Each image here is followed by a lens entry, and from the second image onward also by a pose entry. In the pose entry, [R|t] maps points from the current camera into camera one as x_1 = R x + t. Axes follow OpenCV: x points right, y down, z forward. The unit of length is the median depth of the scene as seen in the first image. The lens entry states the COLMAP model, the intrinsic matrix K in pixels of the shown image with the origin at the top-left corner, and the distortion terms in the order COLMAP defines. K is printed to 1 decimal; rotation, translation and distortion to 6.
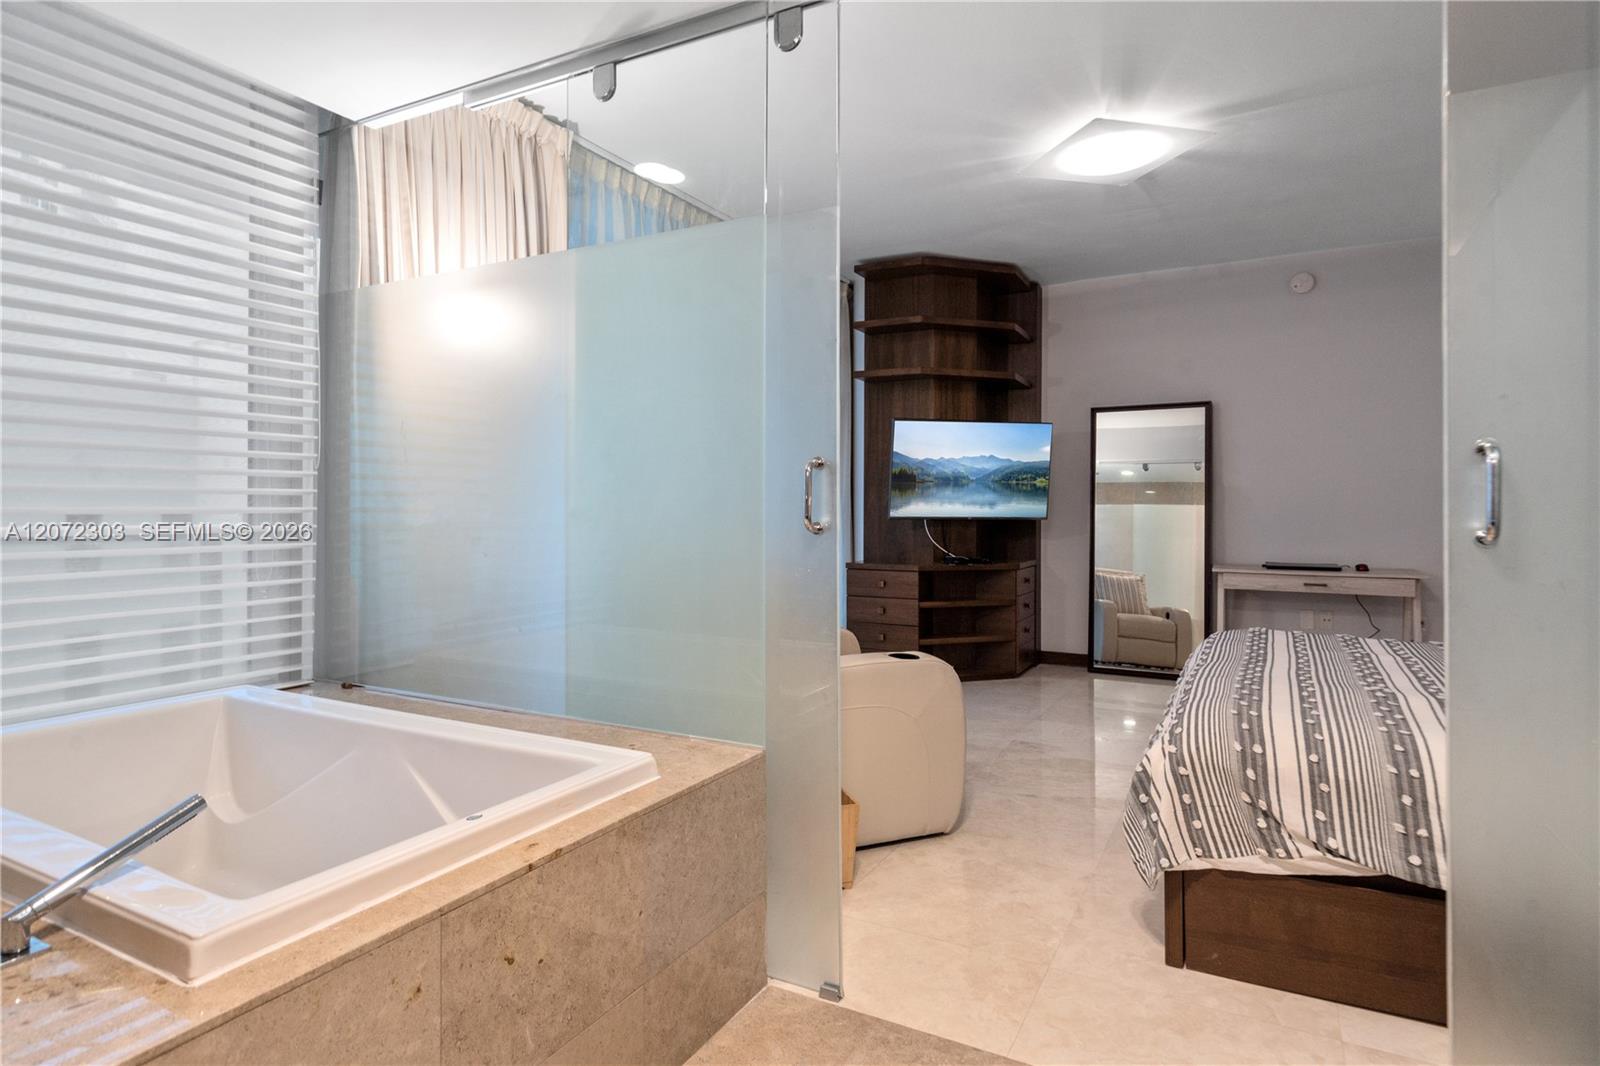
lens RADIAL K [[877.0, 0, 796.9], [0, 877.0, 507.1], [0, 0, 1]] dist [0.007057, 0.001020]
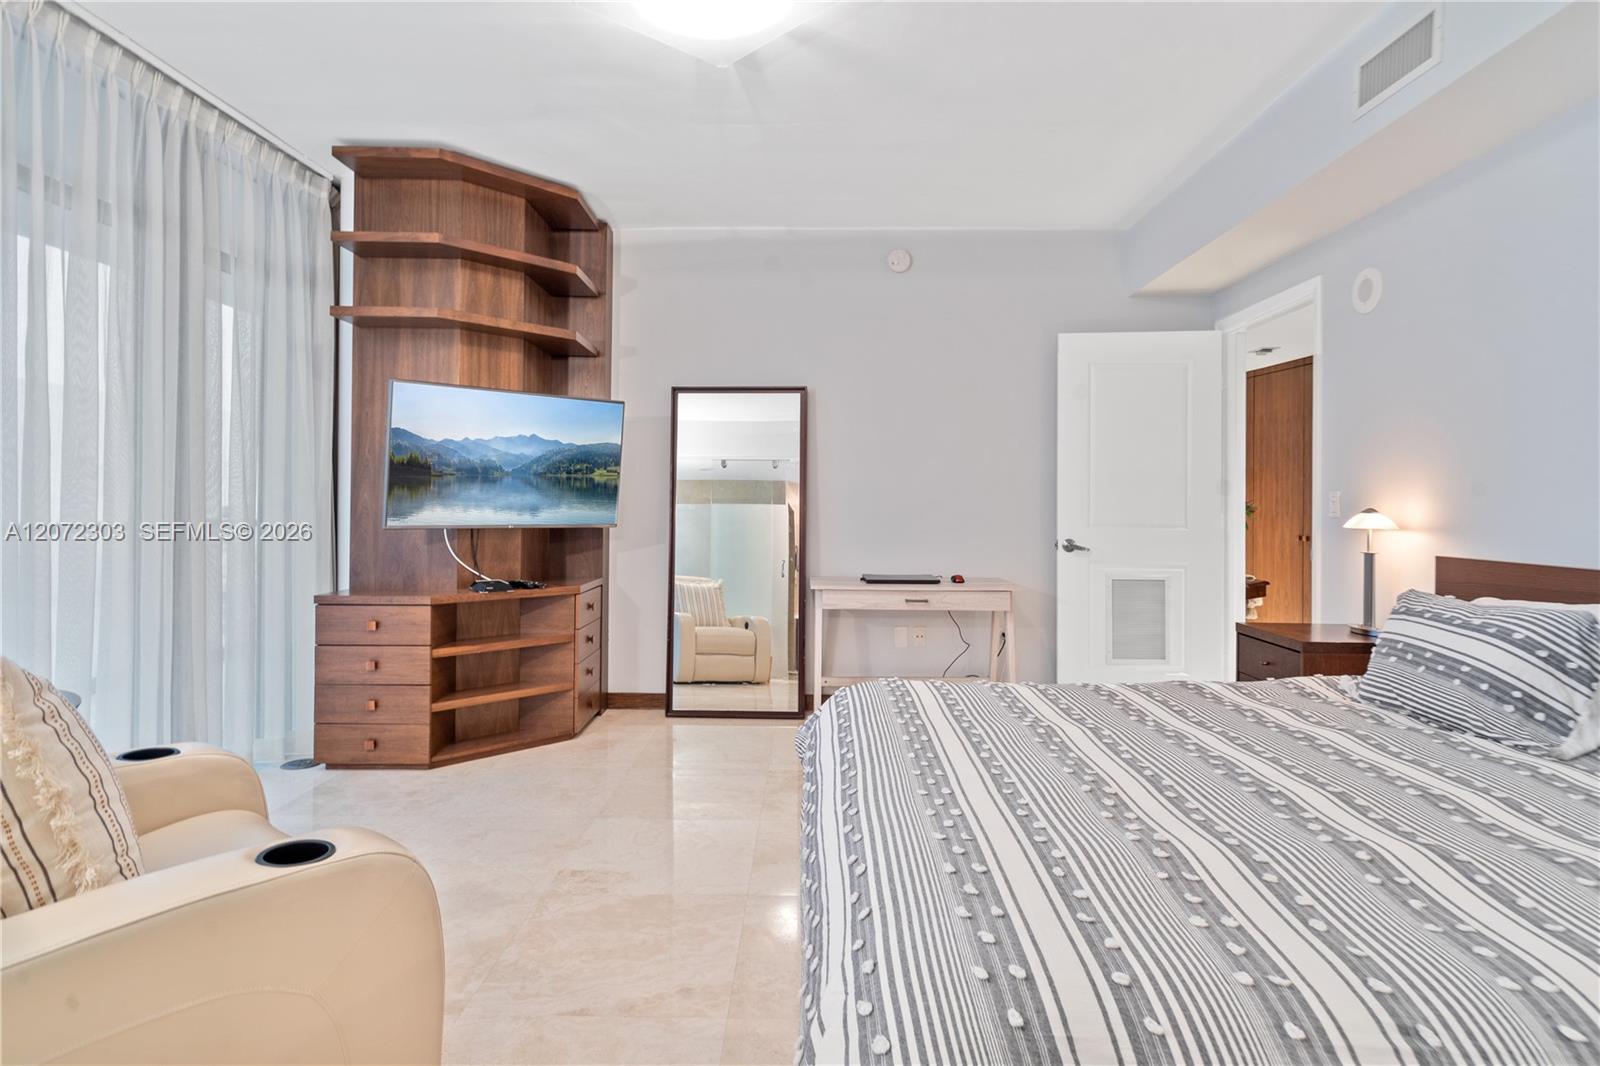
lens RADIAL K [[877.0, 0, 793.3], [0, 877.0, 487.3], [0, 0, 1]] dist [0.007057, 0.001020]
pose [[0.891165, 0.013307, 0.453484, 0.075304], [-0.004591, 0.999783, -0.020316, -0.005660], [-0.453656, 0.016022, 0.891033, 0.249410]]
